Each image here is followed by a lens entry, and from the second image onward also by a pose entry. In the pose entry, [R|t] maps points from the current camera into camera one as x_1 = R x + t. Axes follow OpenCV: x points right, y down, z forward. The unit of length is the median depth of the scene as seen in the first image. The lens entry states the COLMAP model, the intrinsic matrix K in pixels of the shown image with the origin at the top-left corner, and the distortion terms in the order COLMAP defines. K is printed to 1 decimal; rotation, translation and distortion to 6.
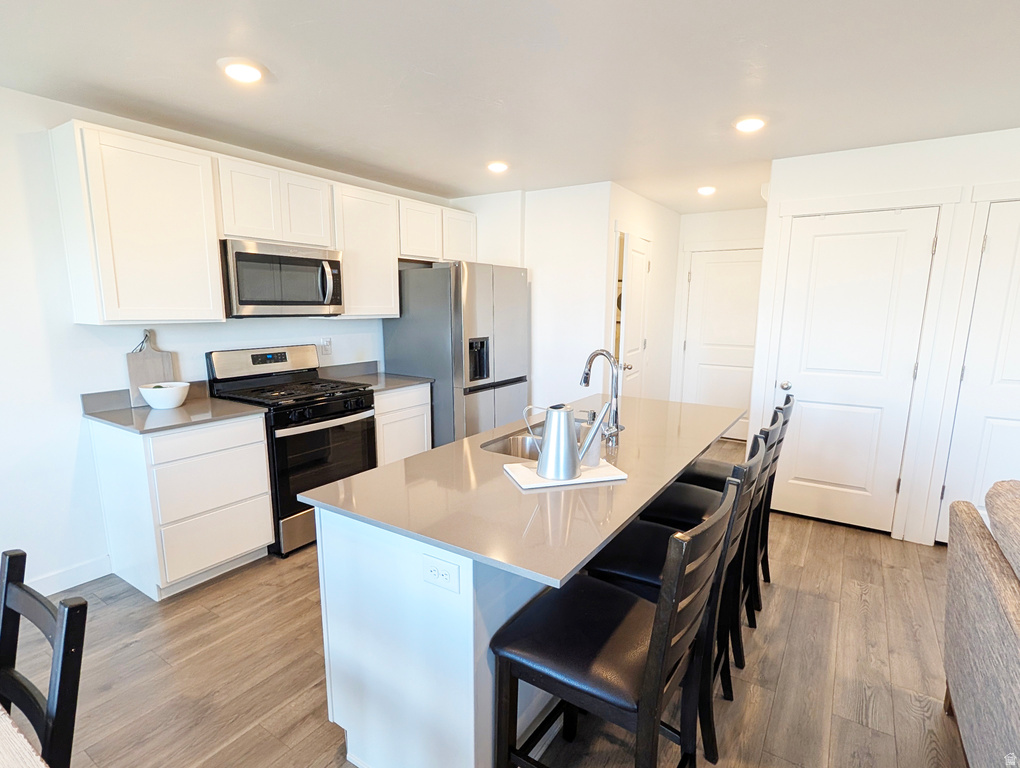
lens RADIAL K [[530.9, 0, 515.3], [0, 530.9, 393.0], [0, 0, 1]] dist [-0.006917, -0.000506]
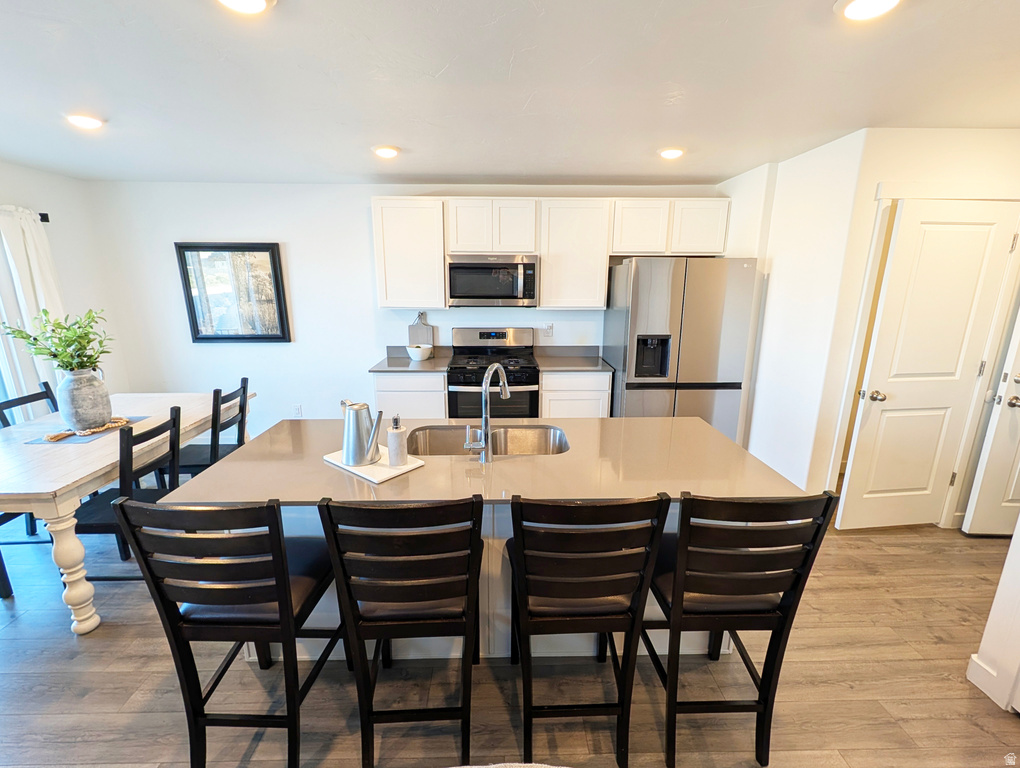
lens RADIAL K [[446.8, 0, 510.9], [0, 446.8, 389.1], [0, 0, 1]] dist [-0.002493, 0.000636]
pose [[0.562248, 0.194248, -0.803831, 0.540575], [-0.135929, 0.980509, 0.141865, -0.100333], [0.815721, 0.029500, 0.577693, 0.354606]]
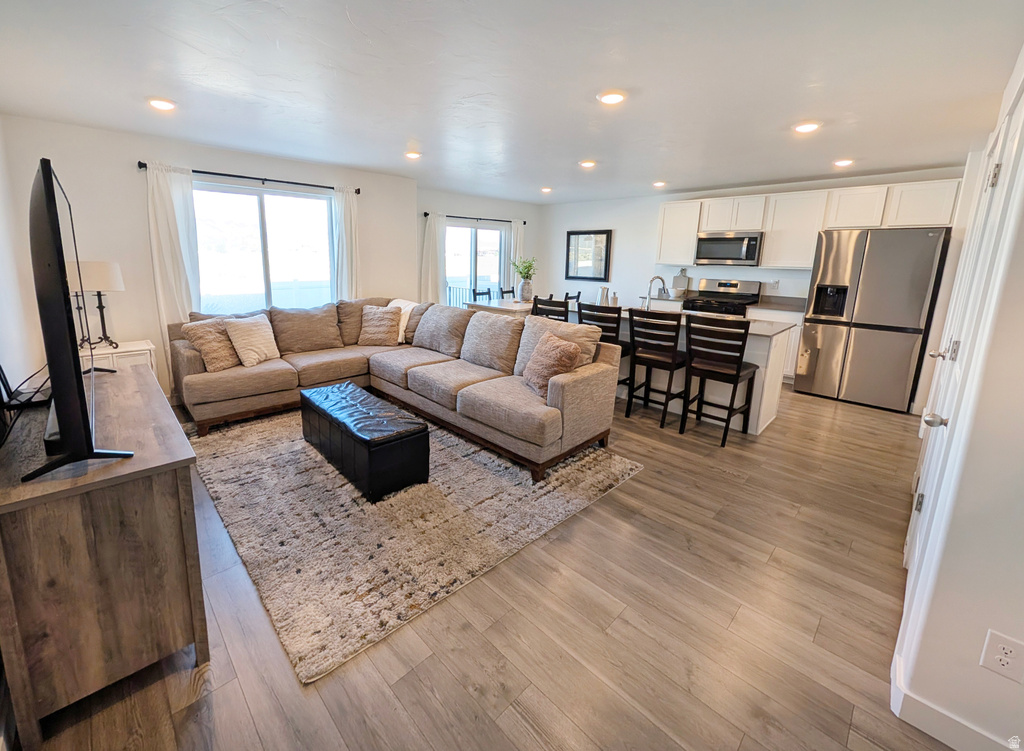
lens RADIAL K [[421.3, 0, 476.9], [0, 421.3, 337.3], [0, 0, 1]] dist [-0.003154, 0.000685]
pose [[-0.247022, 0.174724, -0.953127, 1.418098], [-0.178550, 0.958560, 0.221994, -0.059306], [0.952418, 0.225019, -0.205588, 0.431446]]
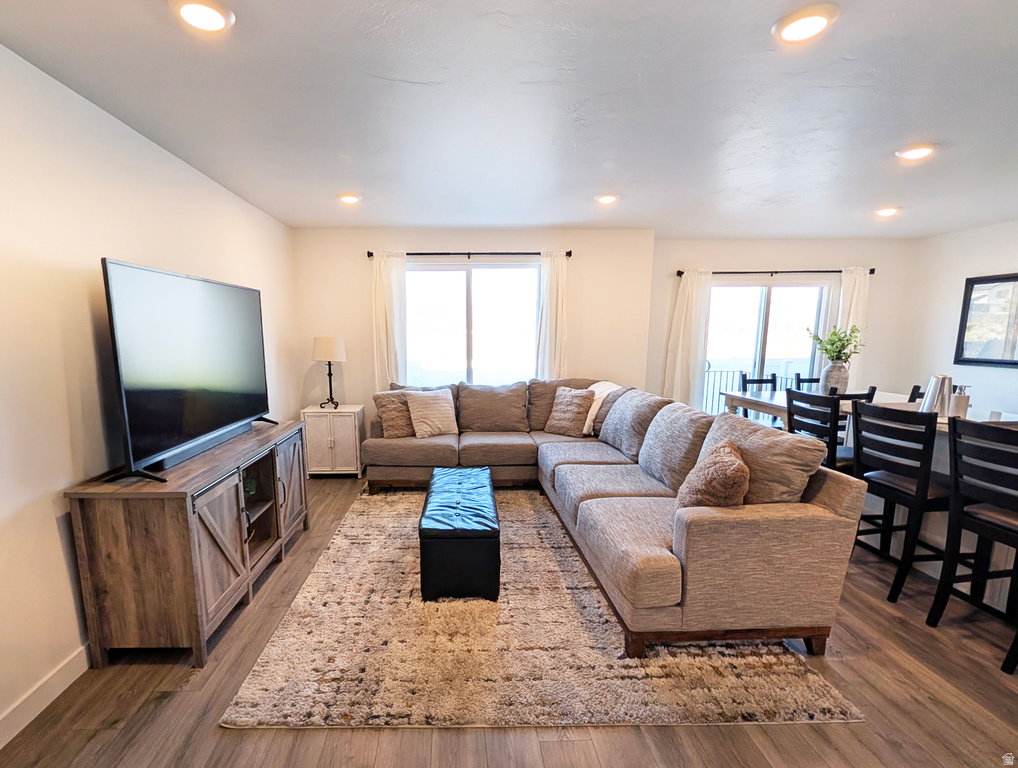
lens RADIAL K [[485.2, 0, 467.8], [0, 485.2, 421.7], [0, 0, 1]] dist [-0.001467, 0.001627]
pose [[-0.823581, 0.101601, -0.558024, 1.152345], [-0.093947, 0.945801, 0.310860, -0.093386], [0.559364, 0.308443, -0.769399, 0.709290]]
